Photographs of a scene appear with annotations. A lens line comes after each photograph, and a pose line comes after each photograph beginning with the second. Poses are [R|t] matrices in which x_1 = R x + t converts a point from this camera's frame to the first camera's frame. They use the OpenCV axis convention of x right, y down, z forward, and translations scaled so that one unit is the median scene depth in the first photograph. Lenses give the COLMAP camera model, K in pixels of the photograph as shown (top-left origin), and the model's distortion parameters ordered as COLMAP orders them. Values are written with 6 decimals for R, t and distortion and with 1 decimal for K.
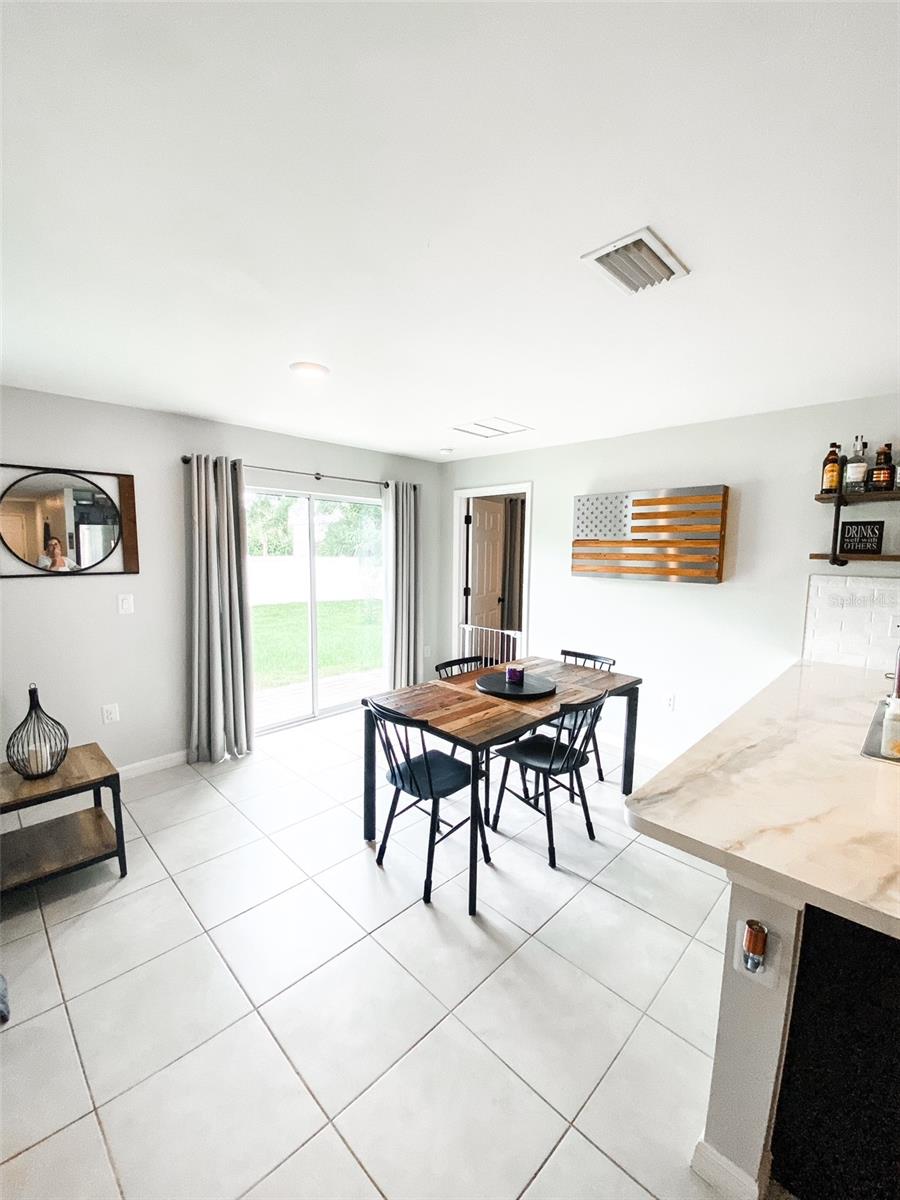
lens RADIAL K [[487.6, 0, 453.9], [0, 487.6, 598.5], [0, 0, 1]] dist [-0.003278, -0.005016]
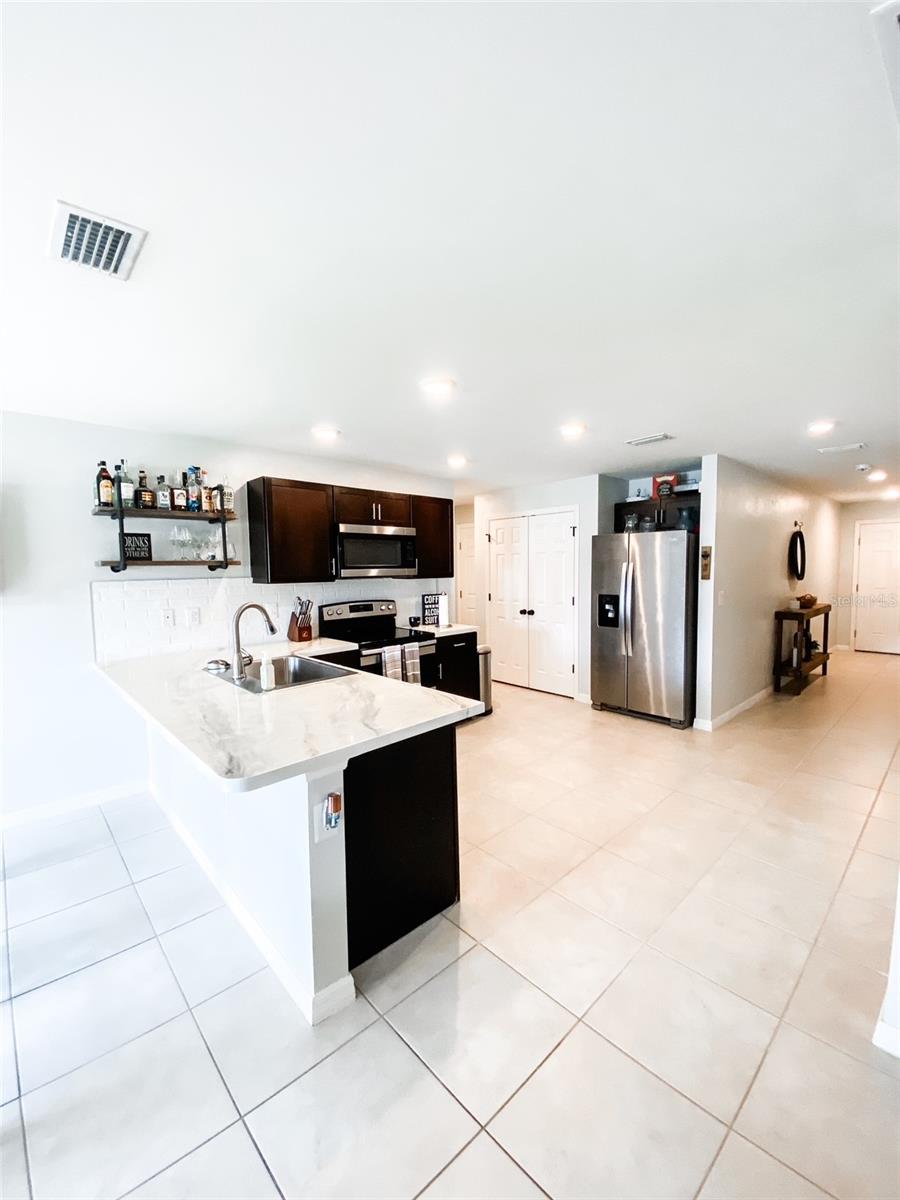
lens RADIAL K [[487.6, 0, 455.6], [0, 487.6, 599.1], [0, 0, 1]] dist [-0.003278, -0.005016]
pose [[0.033050, -0.084810, 0.995849, -0.341274], [0.121971, 0.989288, 0.080204, 0.000400], [-0.991983, 0.118814, 0.043041, 0.201634]]
